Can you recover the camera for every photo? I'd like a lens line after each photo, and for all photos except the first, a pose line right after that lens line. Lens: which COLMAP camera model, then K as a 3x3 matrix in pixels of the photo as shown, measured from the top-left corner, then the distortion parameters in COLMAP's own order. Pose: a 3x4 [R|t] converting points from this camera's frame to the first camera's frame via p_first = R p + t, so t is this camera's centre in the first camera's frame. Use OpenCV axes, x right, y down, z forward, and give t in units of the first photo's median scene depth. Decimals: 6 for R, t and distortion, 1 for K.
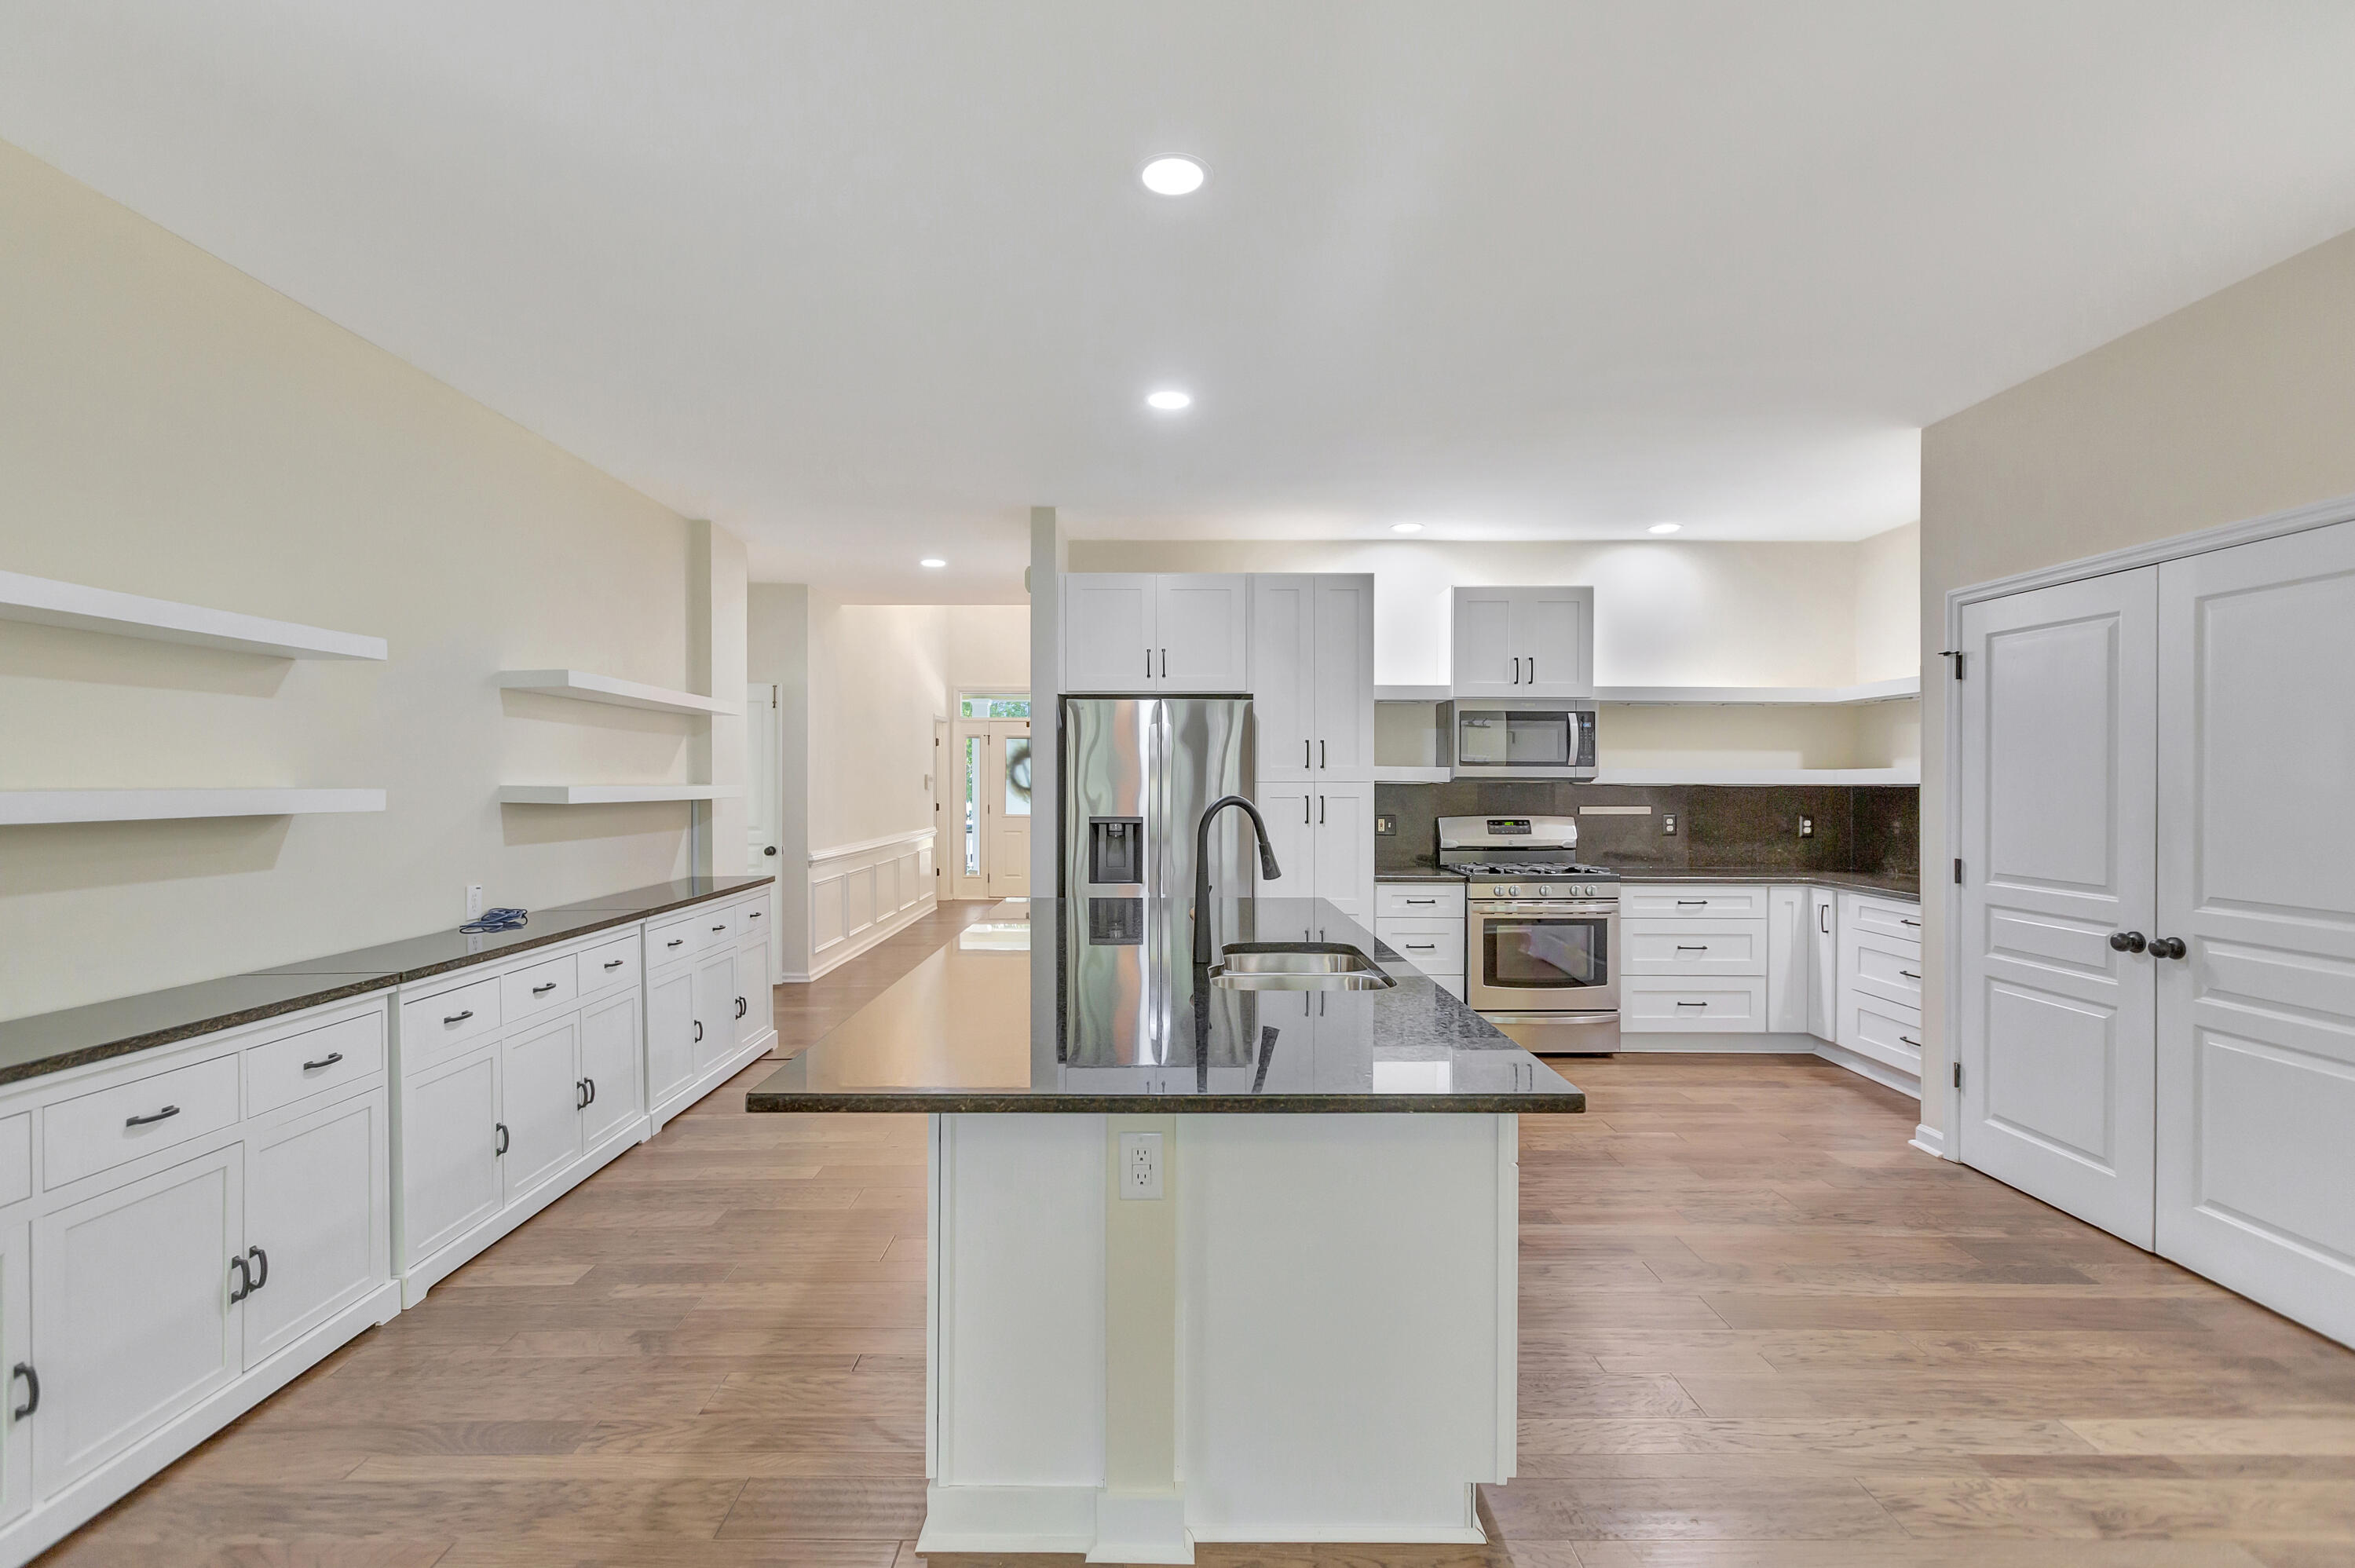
lens RADIAL K [[1082.9, 0, 1163.9], [0, 1082.9, 785.1], [0, 0, 1]] dist [0.001620, -0.000316]
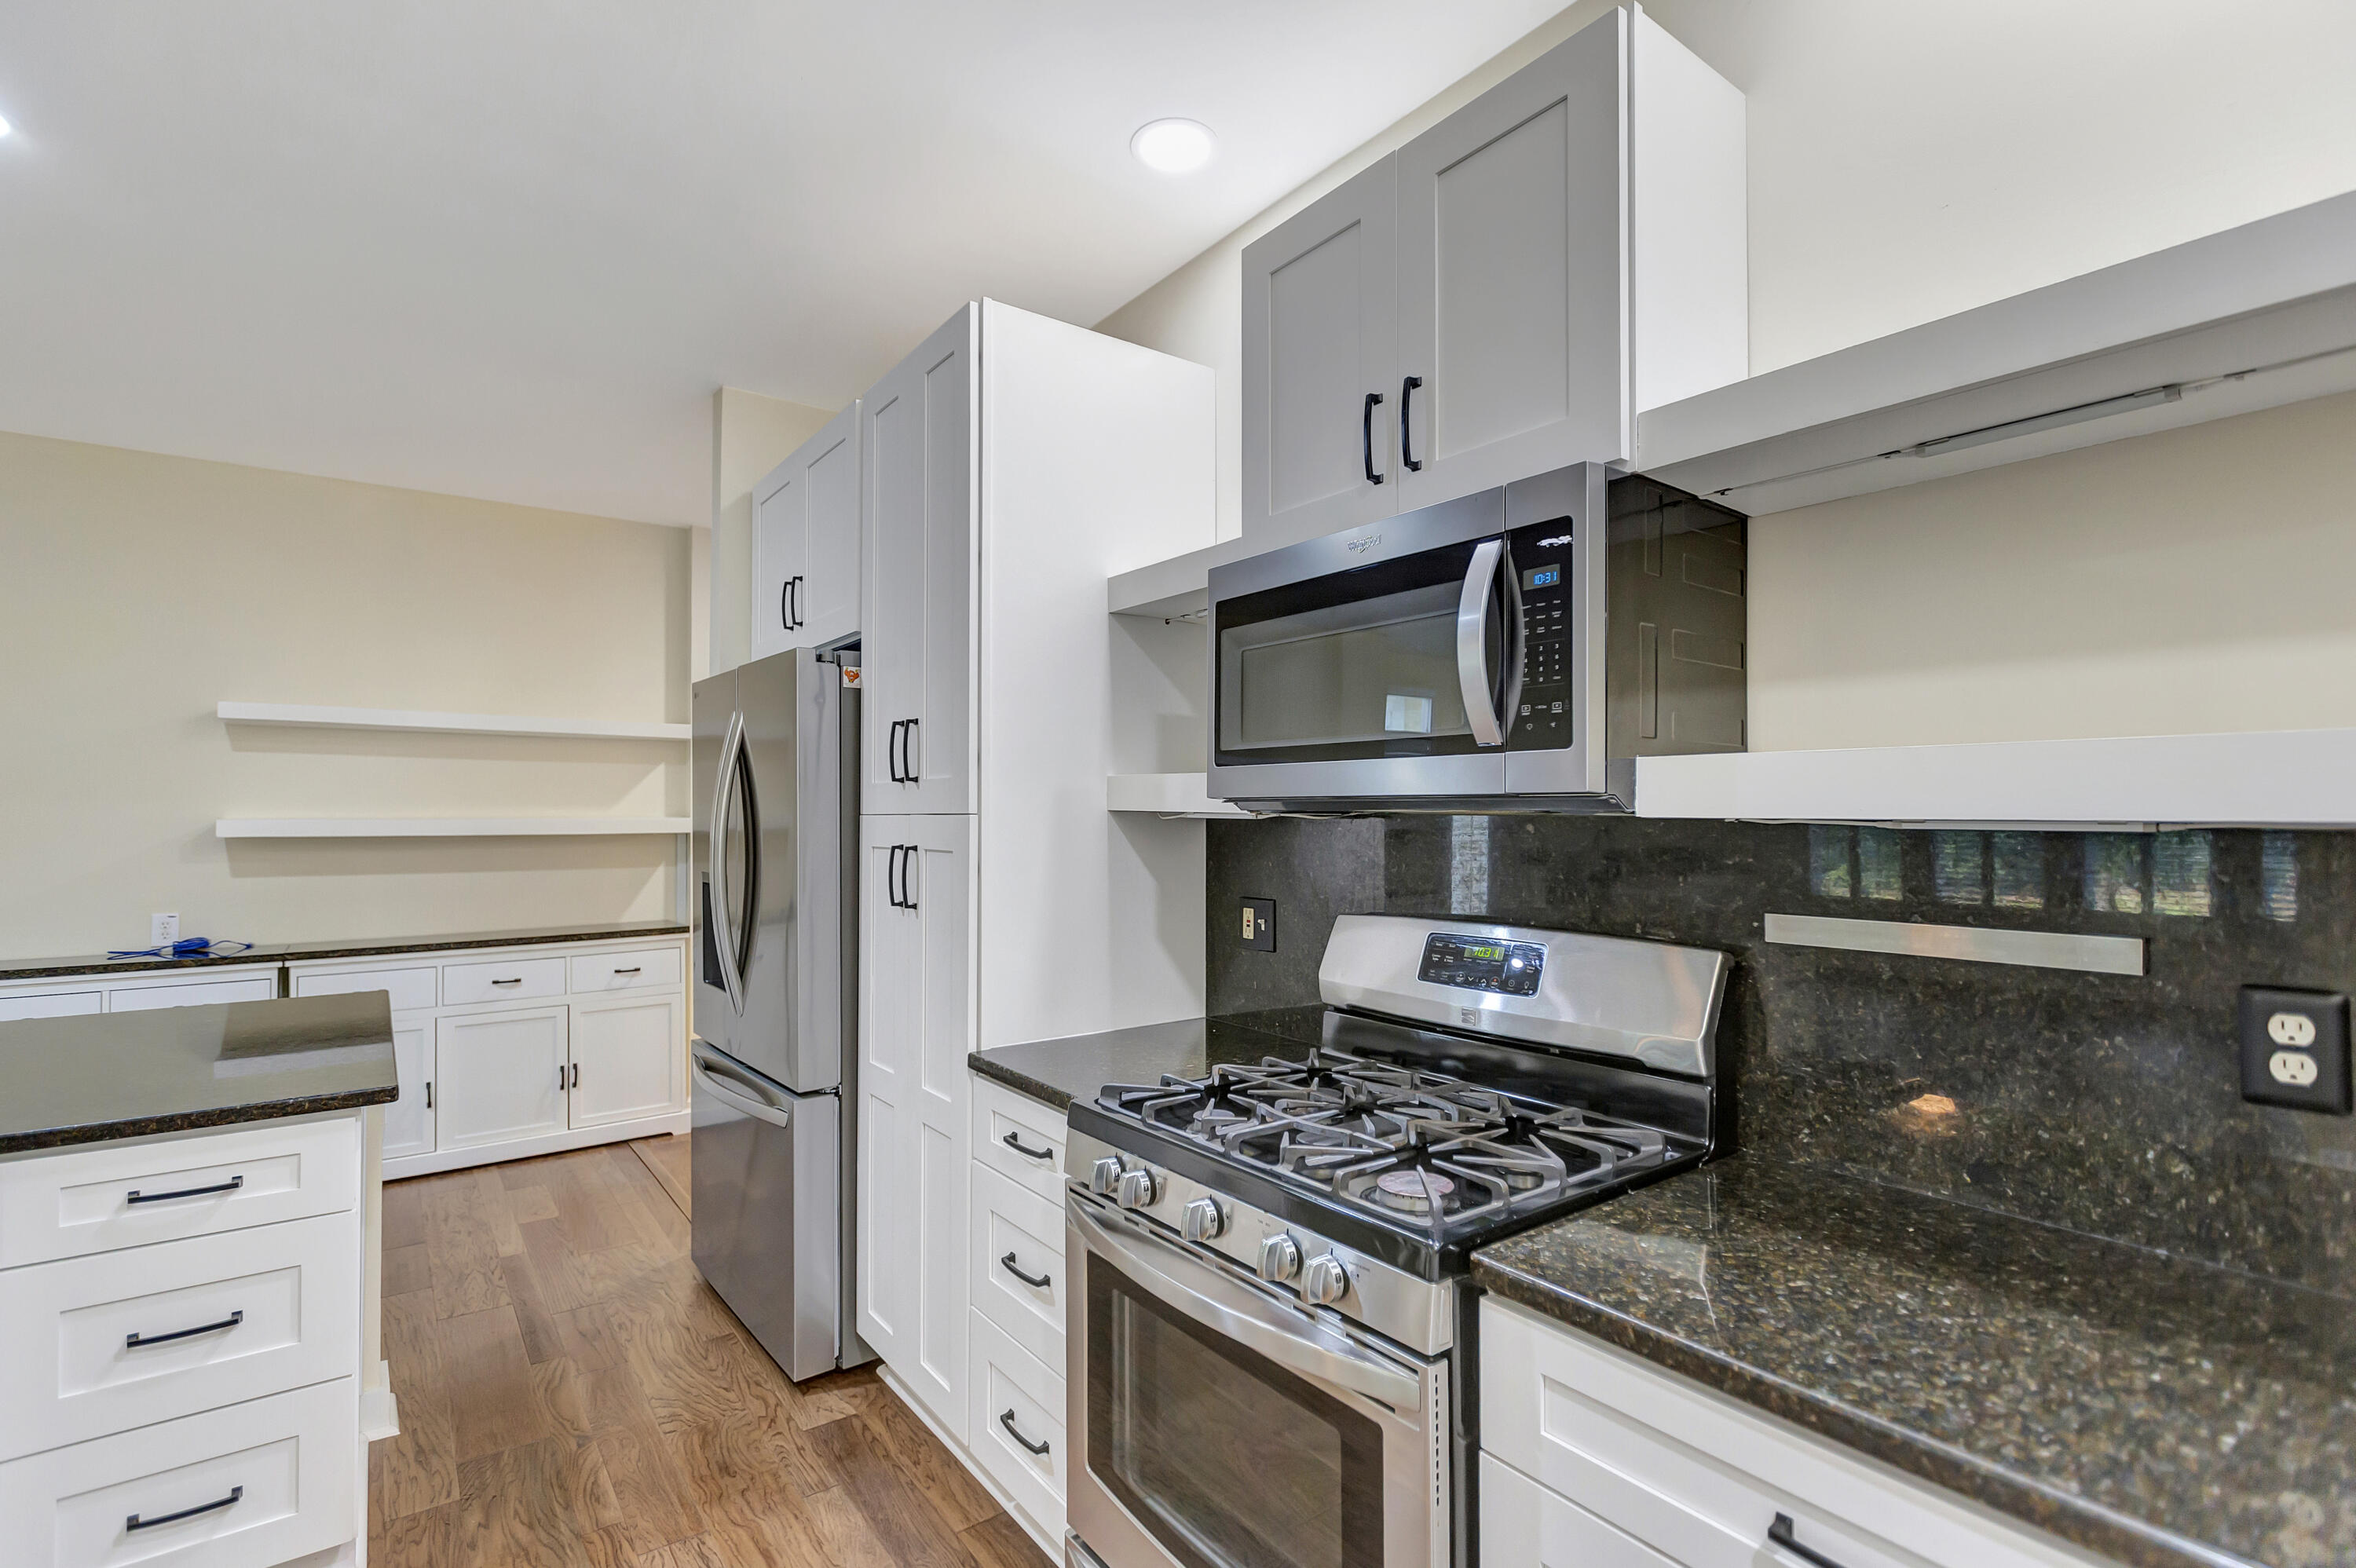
lens RADIAL K [[1083.3, 0, 1164.4], [0, 1083.3, 785.1], [0, 0, 1]] dist [0.001620, -0.000316]
pose [[0.590882, -0.022443, -0.806446, 0.560476], [-0.001595, 0.999579, -0.028986, -0.002011], [0.806756, 0.018414, 0.590597, 0.825537]]
